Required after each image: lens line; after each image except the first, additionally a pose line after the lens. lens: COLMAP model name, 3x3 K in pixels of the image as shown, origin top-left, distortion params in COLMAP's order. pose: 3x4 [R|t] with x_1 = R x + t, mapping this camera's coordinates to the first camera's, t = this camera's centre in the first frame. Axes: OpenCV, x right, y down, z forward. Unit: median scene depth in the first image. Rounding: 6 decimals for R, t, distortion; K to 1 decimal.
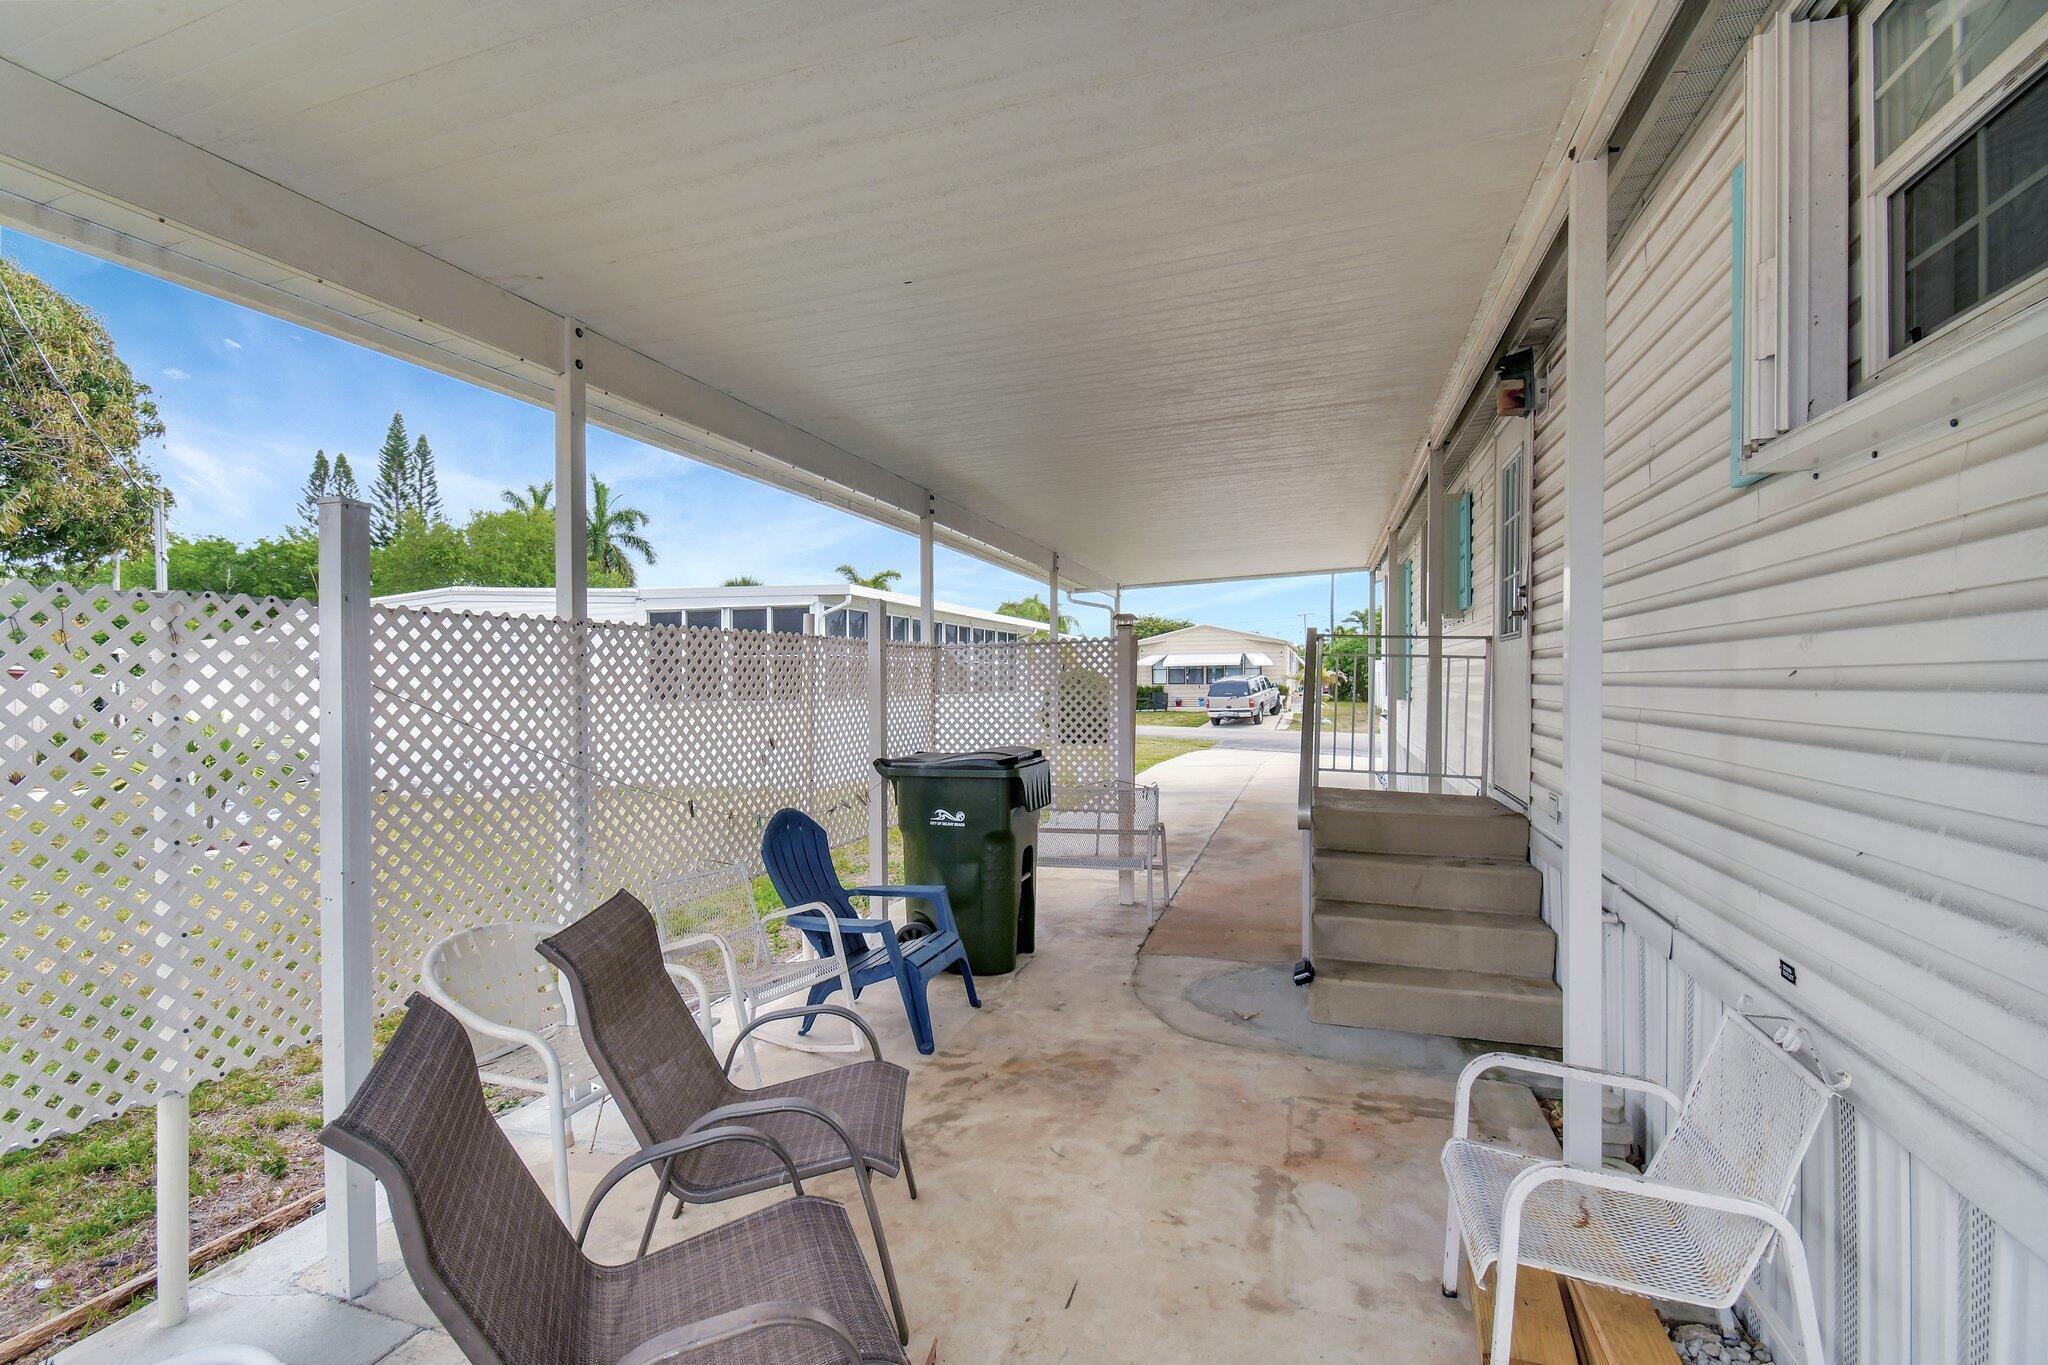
lens RADIAL K [[905.9, 0, 1018.1], [0, 905.9, 671.2], [0, 0, 1]] dist [0.020285, -0.020914]
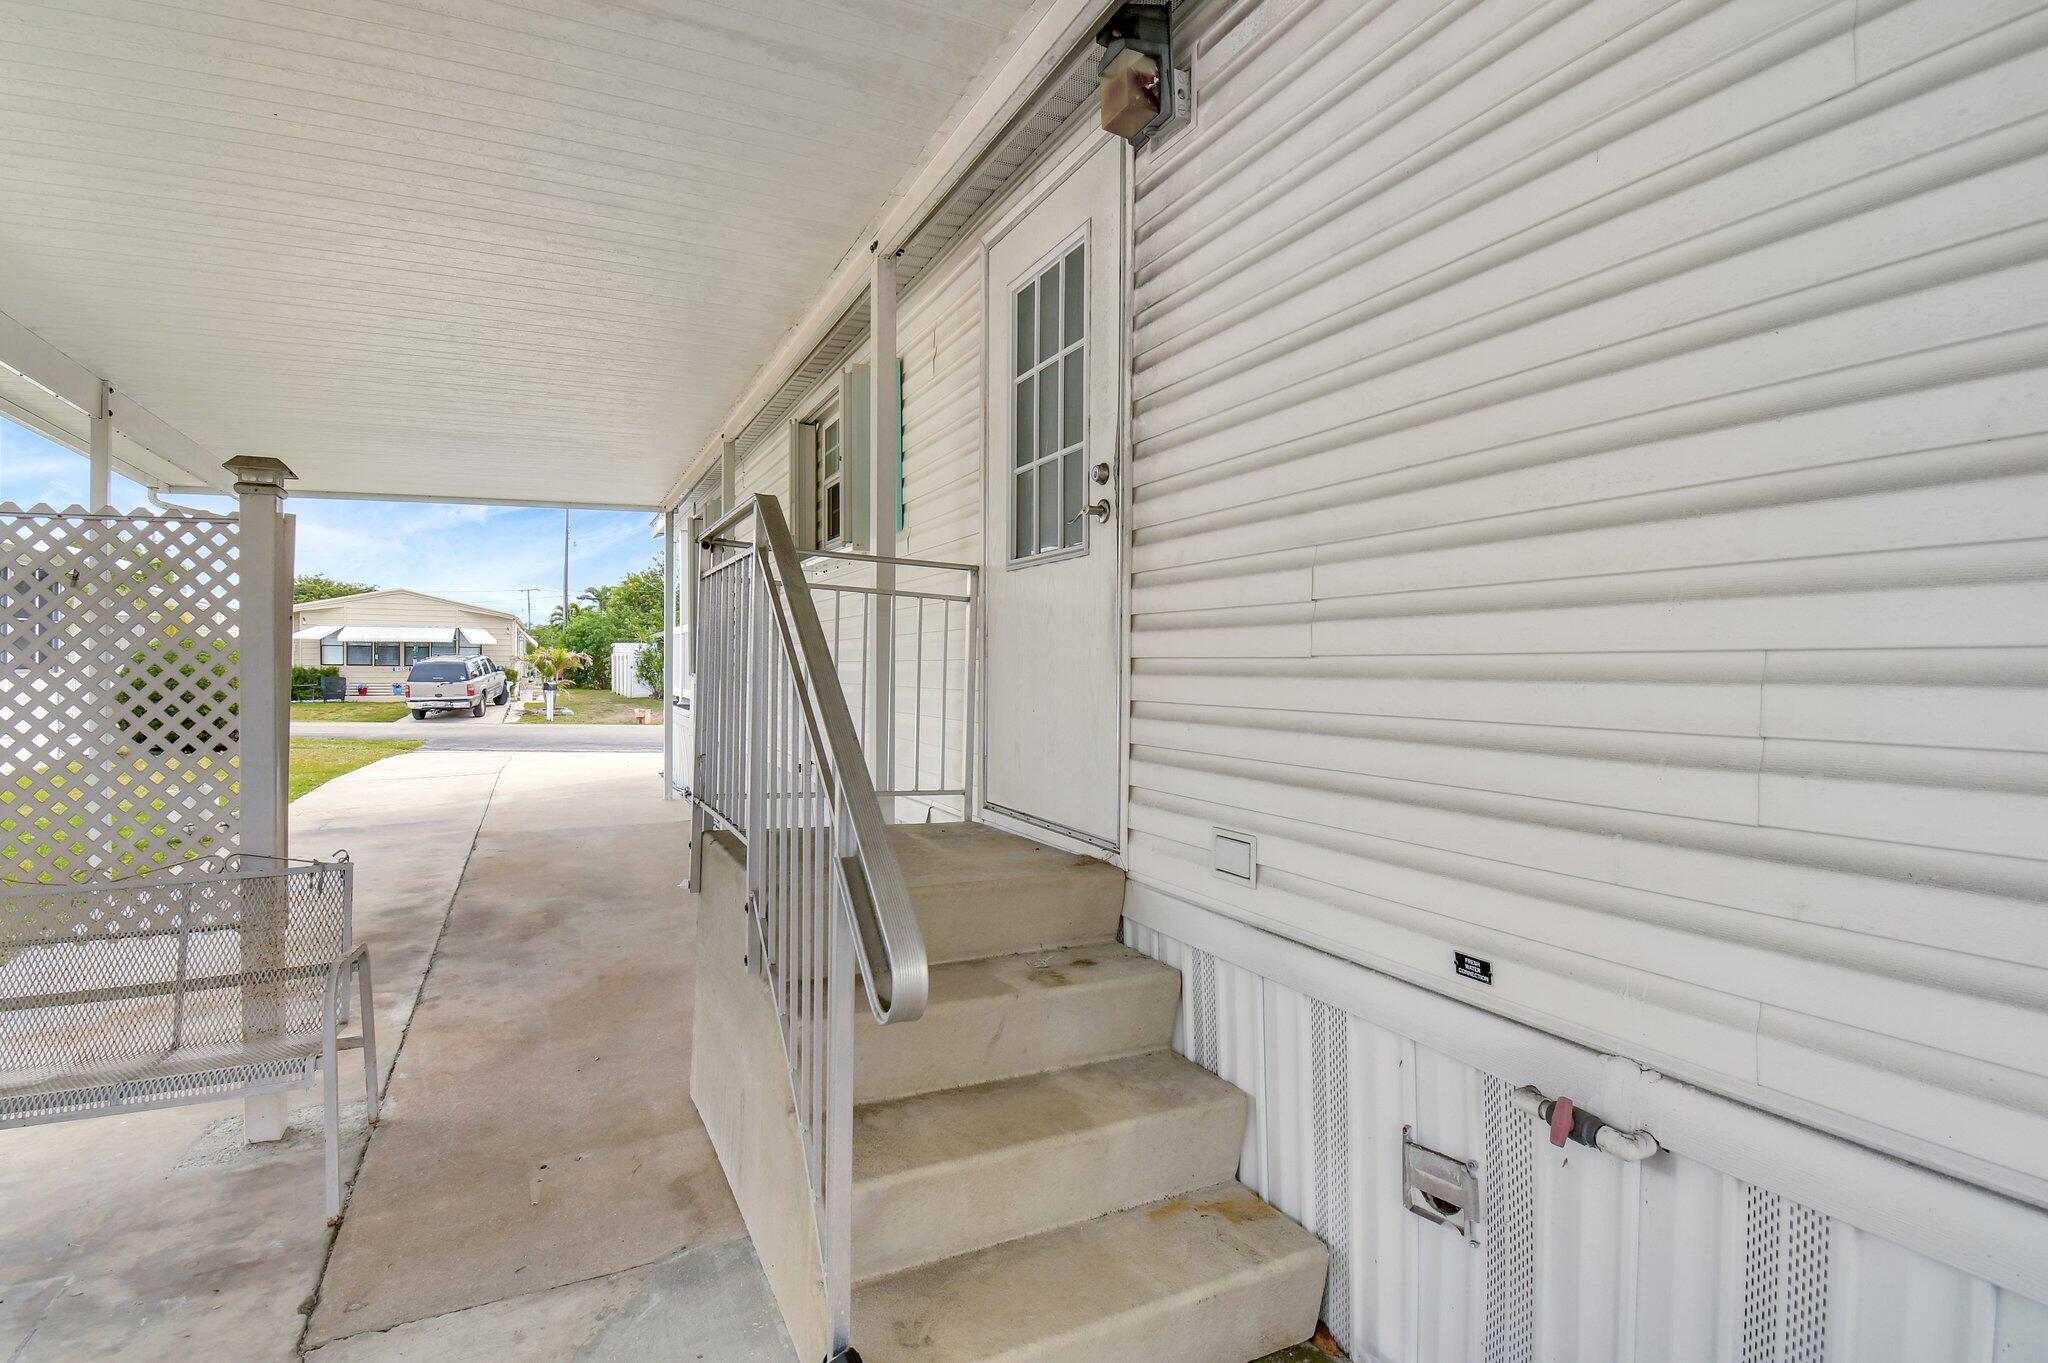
lens RADIAL K [[1039.3, 0, 1018.4], [0, 1039.3, 688.0], [0, 0, 1]] dist [0.022620, -0.026813]
pose [[0.741049, -0.003206, 0.671444, 0.054165], [-0.019218, 0.999478, 0.025983, 0.024366], [-0.671176, -0.032158, 0.740600, 0.408592]]
